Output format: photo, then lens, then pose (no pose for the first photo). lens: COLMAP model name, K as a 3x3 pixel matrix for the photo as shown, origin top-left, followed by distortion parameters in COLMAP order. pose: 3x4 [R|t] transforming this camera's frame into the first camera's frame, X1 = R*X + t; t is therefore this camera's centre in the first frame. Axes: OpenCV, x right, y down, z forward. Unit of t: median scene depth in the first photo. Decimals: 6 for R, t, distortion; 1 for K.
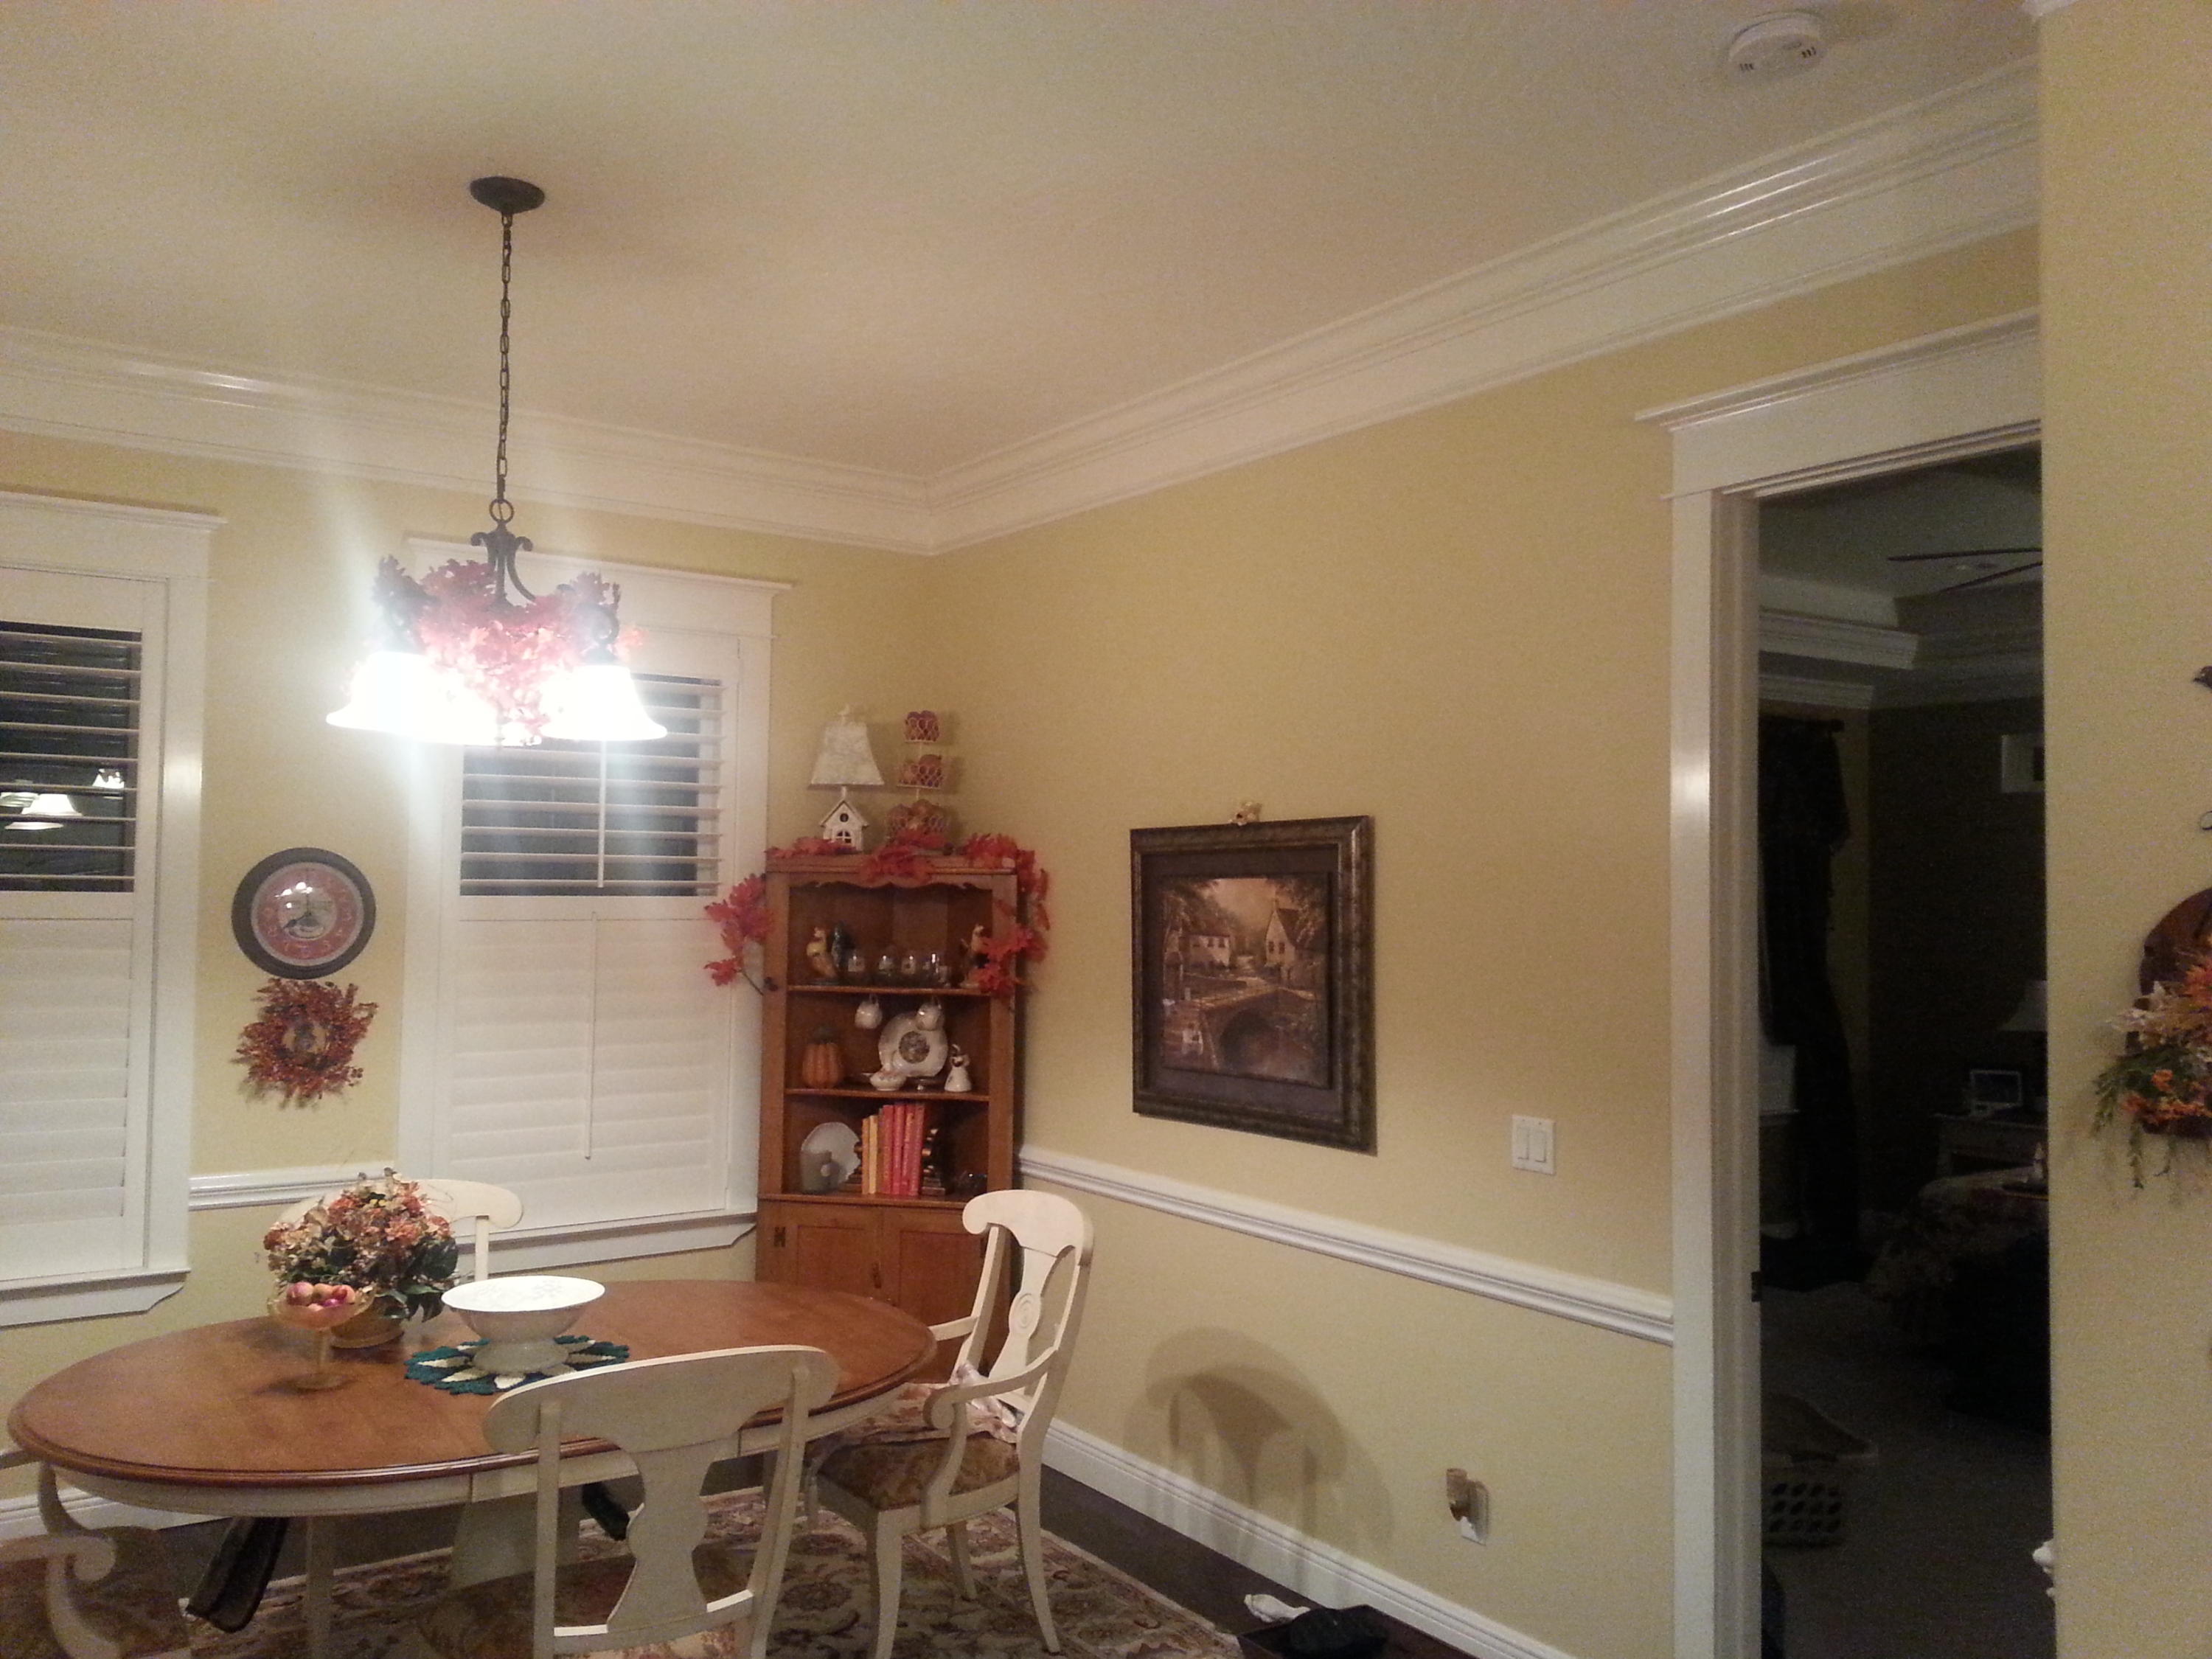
lens RADIAL K [[1806.4, 0, 1105.2], [0, 1806.4, 827.8], [0, 0, 1]] dist [0.075936, -0.067313]
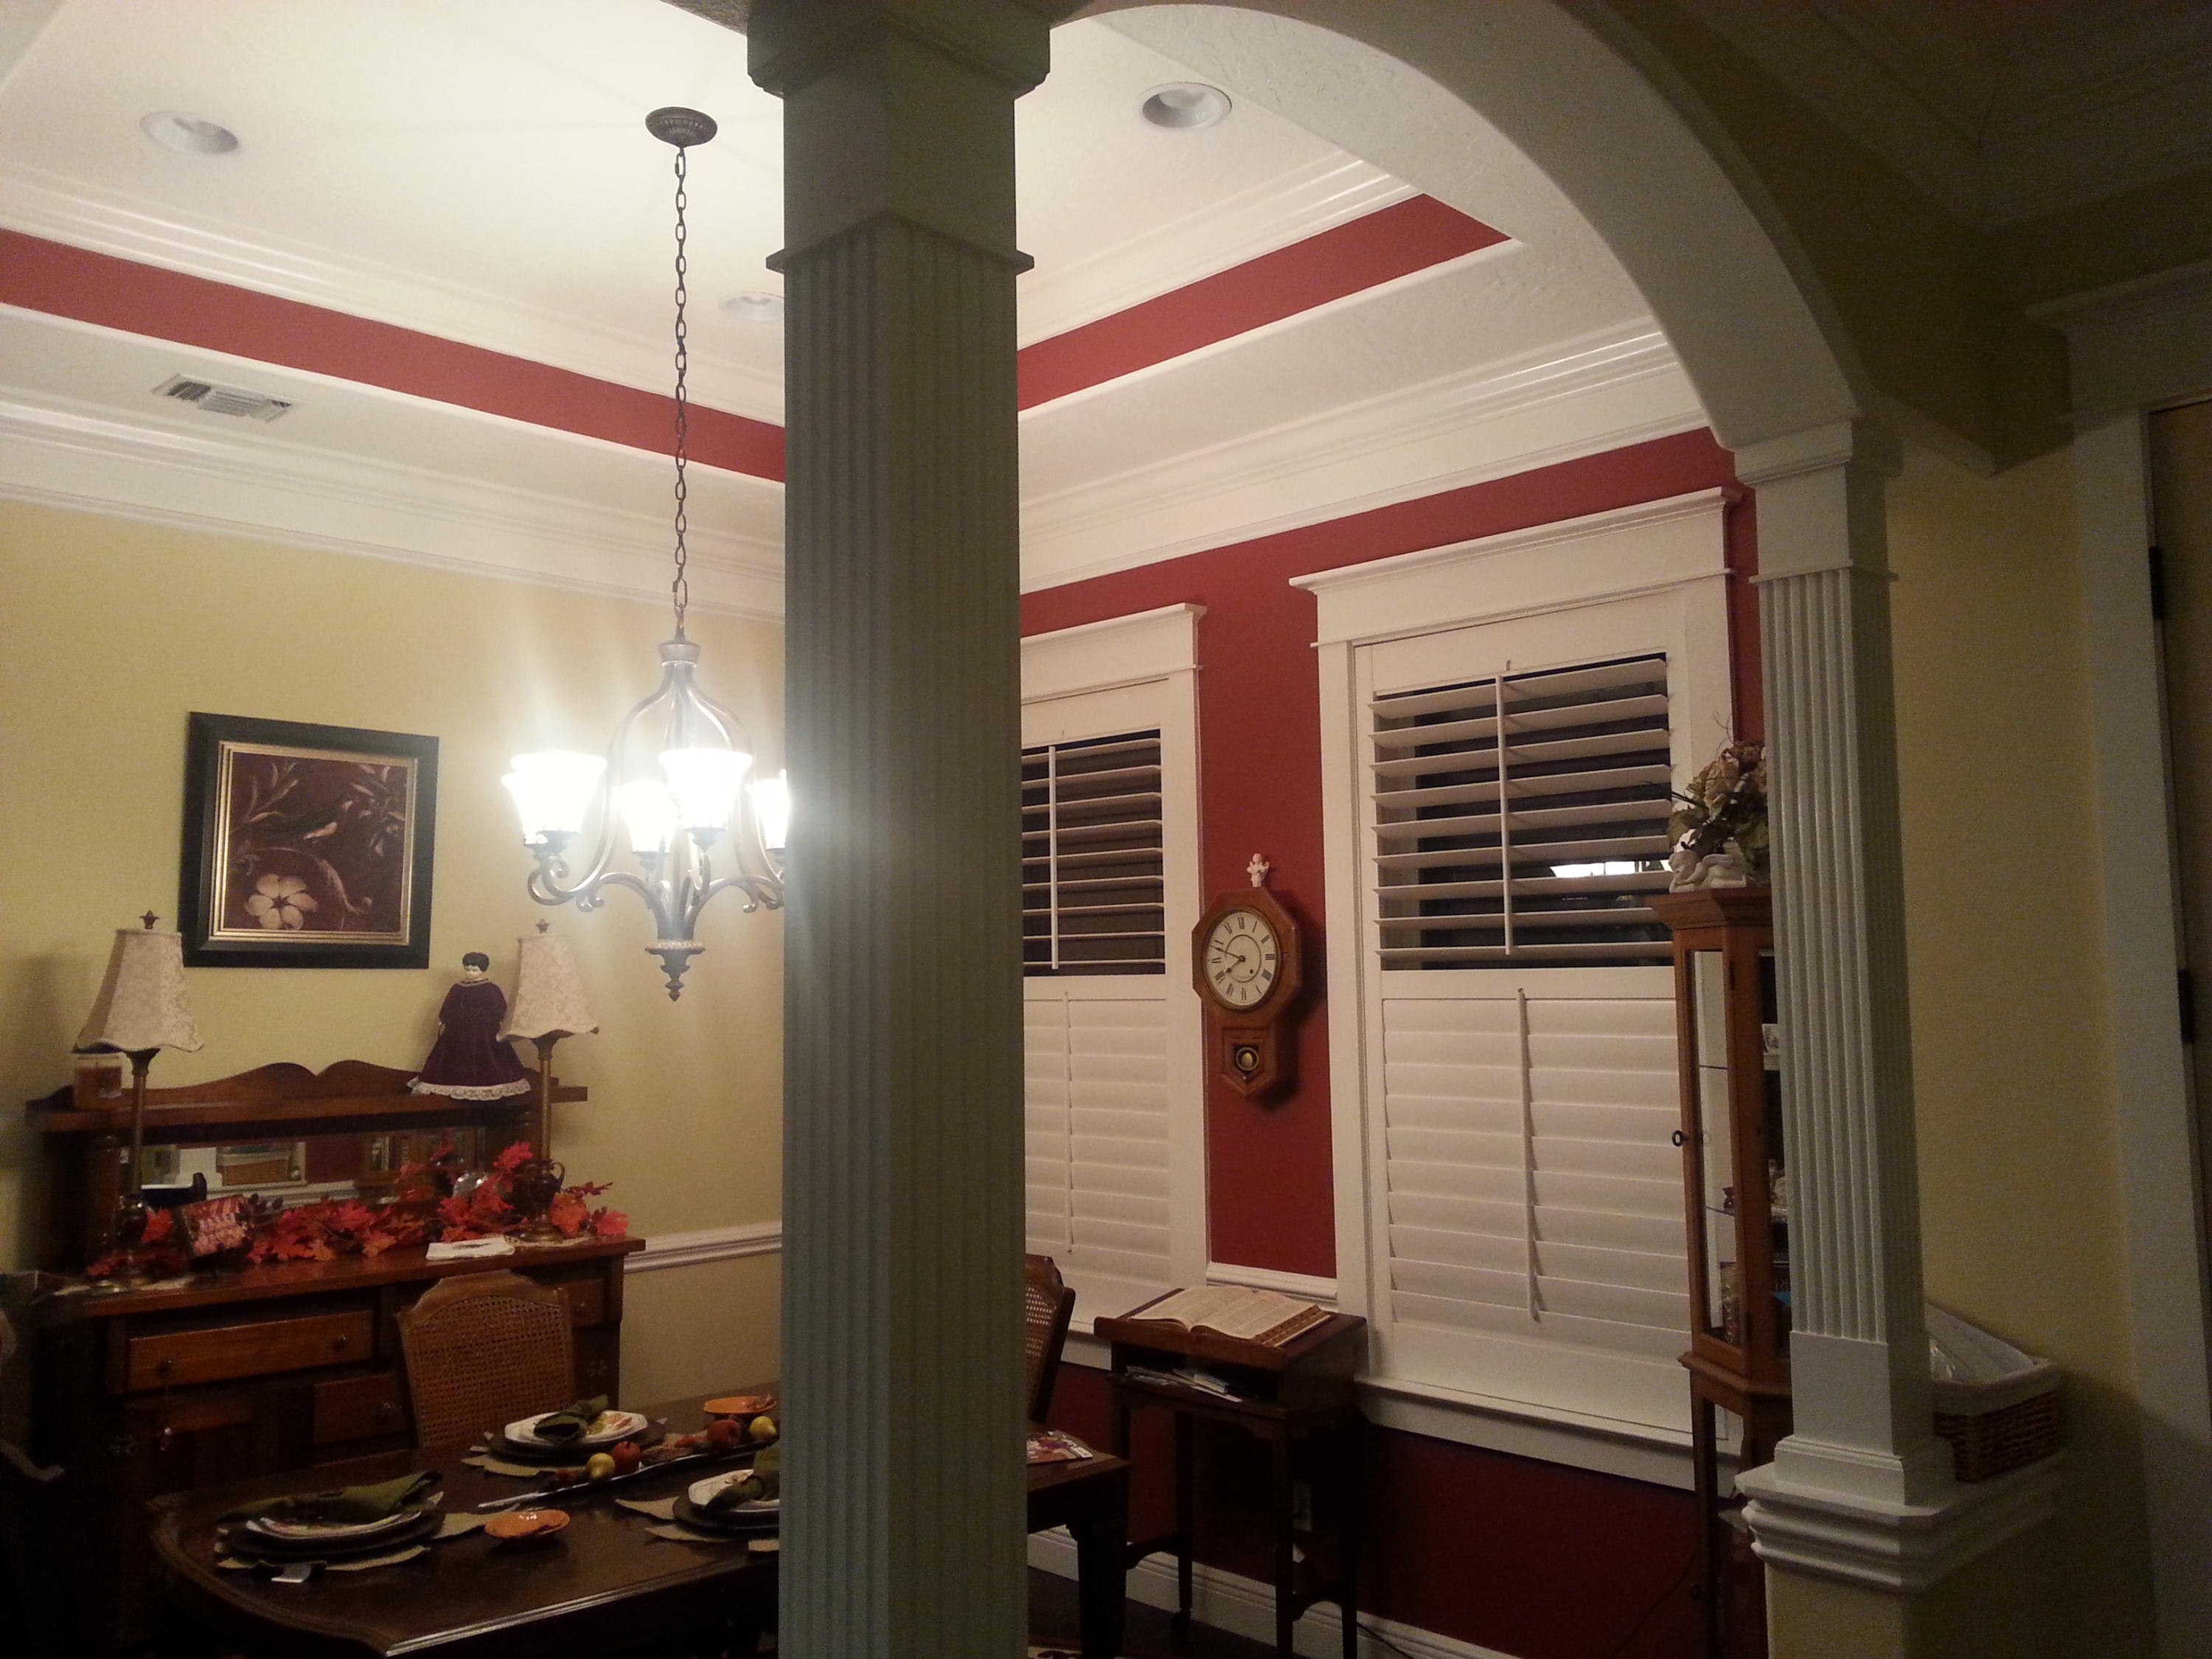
lens RADIAL K [[1806.4, 0, 1104.9], [0, 1806.4, 826.0], [0, 0, 1]] dist [0.075936, -0.067313]
pose [[0.173686, -0.107352, -0.978932, 0.488209], [0.041296, 0.993960, -0.101673, 0.054632], [0.983935, -0.022767, 0.177071, 0.781612]]
